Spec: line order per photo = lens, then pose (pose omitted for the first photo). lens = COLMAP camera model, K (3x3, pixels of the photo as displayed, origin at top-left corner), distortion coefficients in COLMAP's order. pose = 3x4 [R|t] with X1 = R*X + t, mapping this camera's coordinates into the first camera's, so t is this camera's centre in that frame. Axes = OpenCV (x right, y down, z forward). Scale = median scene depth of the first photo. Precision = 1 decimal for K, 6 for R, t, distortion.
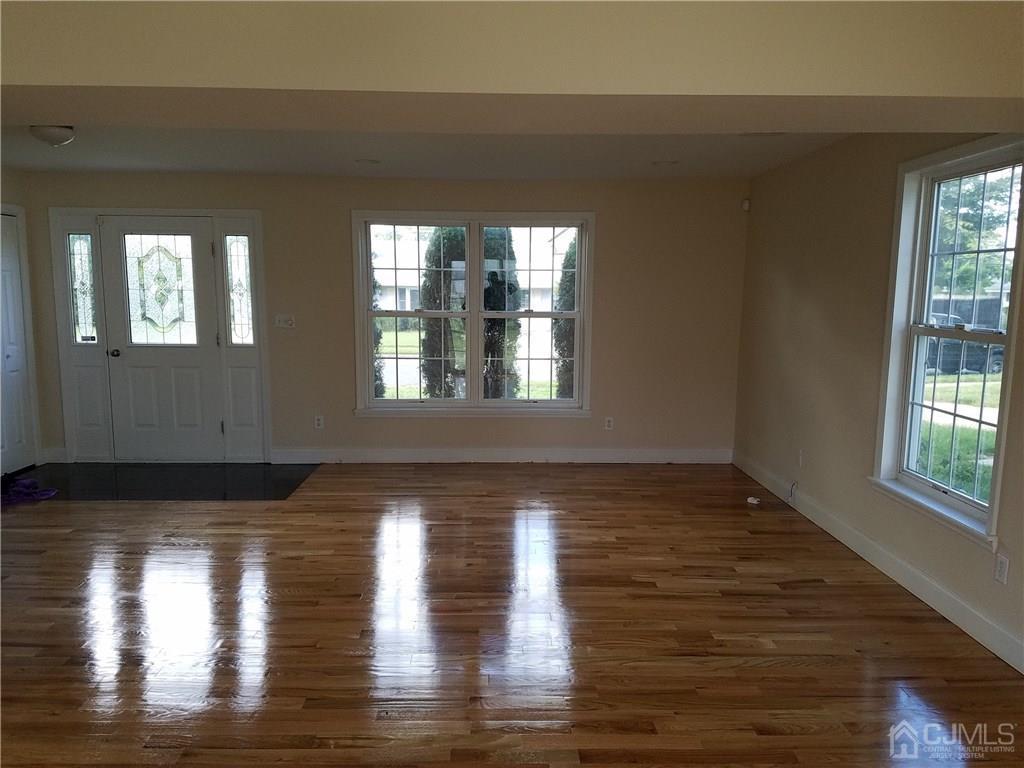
lens RADIAL K [[802.1, 0, 514.3], [0, 802.1, 405.5], [0, 0, 1]] dist [0.169749, -0.214330]
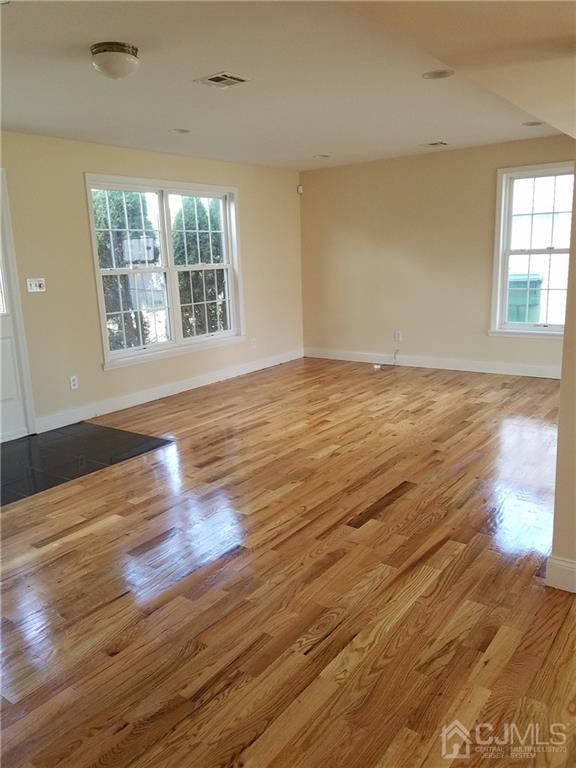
lens RADIAL K [[601.6, 0, 272.7], [0, 601.6, 382.9], [0, 0, 1]] dist [0.169749, -0.214330]
pose [[0.624852, -0.199559, 0.754809, -0.777563], [0.159774, 0.979006, 0.126567, -0.042598], [-0.764220, 0.041513, 0.643618, 0.357193]]
